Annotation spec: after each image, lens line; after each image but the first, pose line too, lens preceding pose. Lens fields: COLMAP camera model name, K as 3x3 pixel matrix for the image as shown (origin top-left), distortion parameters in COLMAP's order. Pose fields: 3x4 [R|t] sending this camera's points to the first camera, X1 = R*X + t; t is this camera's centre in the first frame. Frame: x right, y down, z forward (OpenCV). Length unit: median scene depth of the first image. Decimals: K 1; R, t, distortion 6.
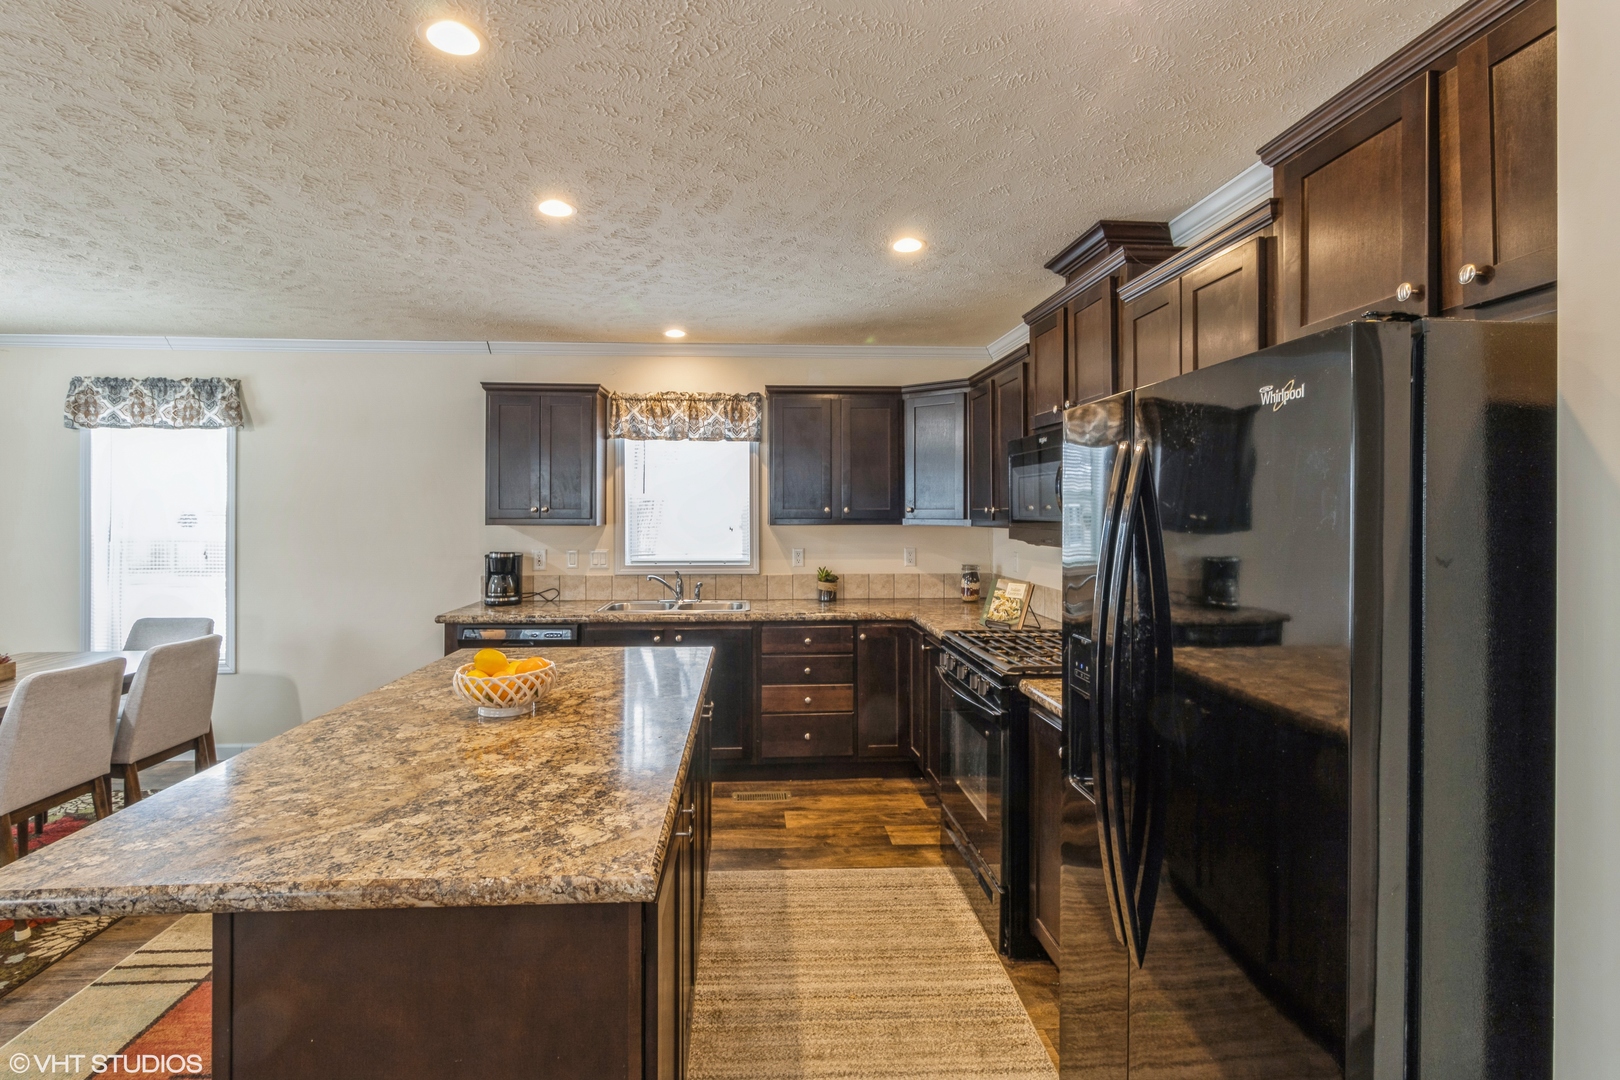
lens RADIAL K [[775.7, 0, 806.6], [0, 775.7, 513.5], [0, 0, 1]] dist [0.000431, 0.000453]
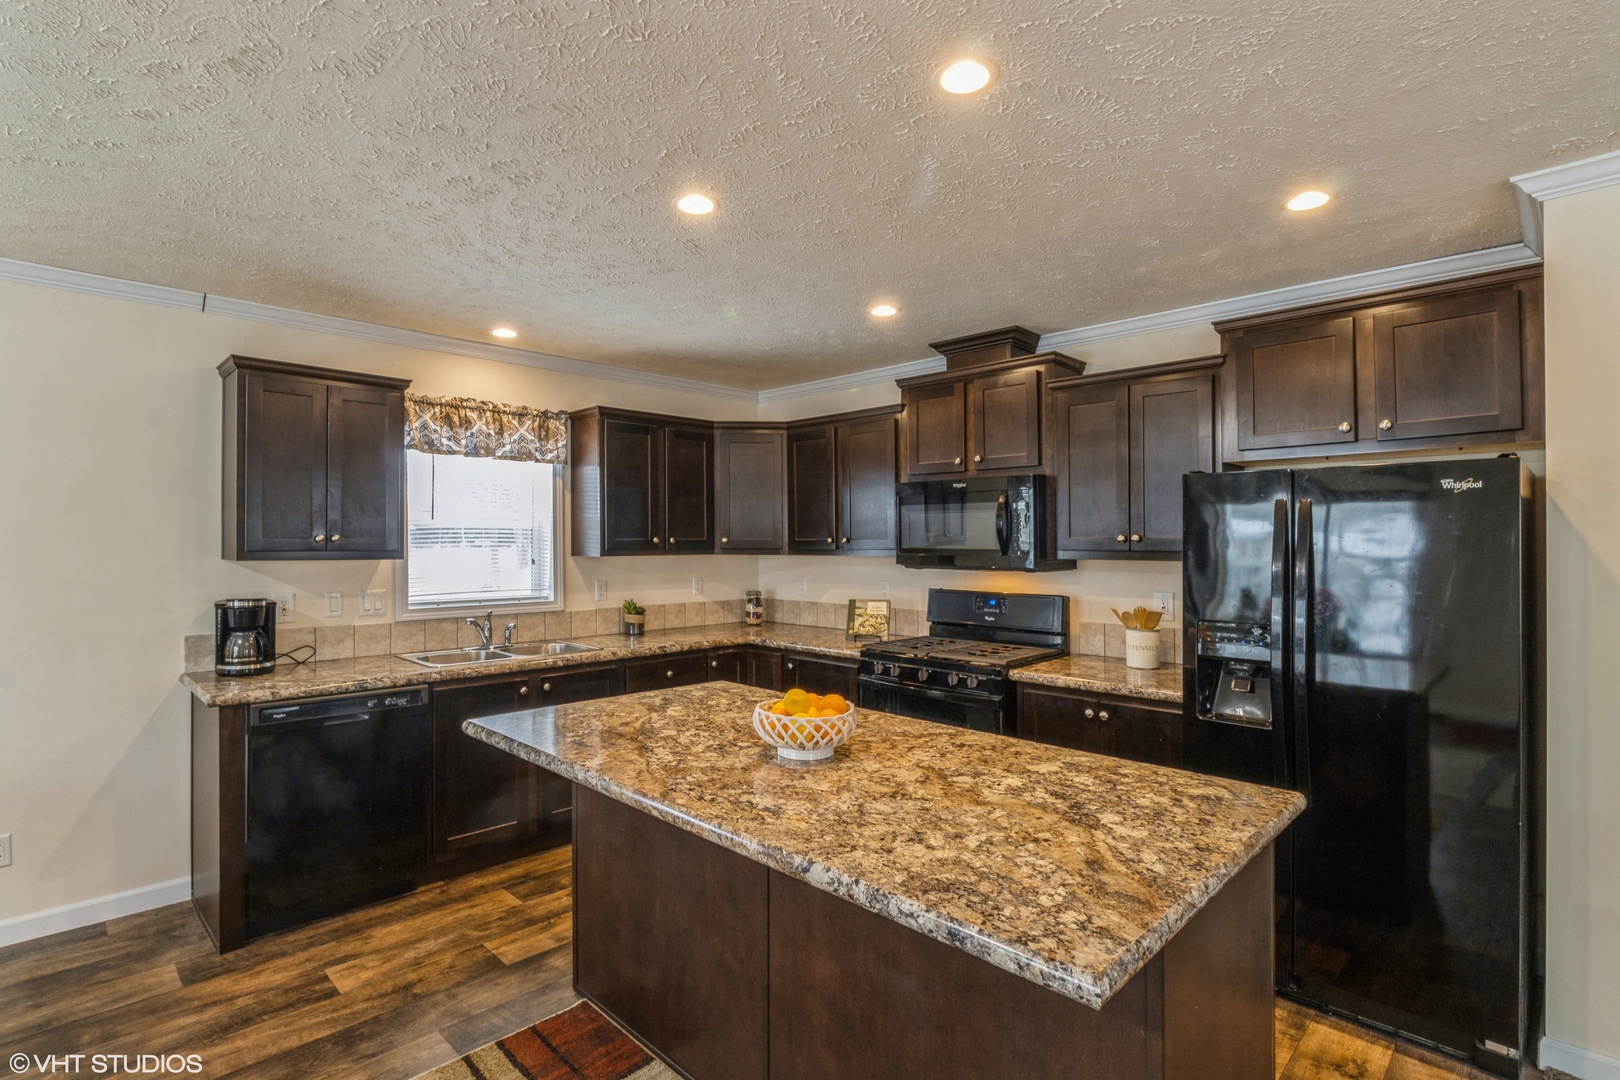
lens RADIAL K [[773.8, 0, 810.0], [0, 773.8, 540.0], [0, 0, 1]] dist [-0.013545, 0.000441]
pose [[0.748178, 0.002713, 0.663492, -0.470703], [0.001666, 0.999981, -0.005967, 0.001428], [-0.663496, 0.005570, 0.748159, 0.139586]]
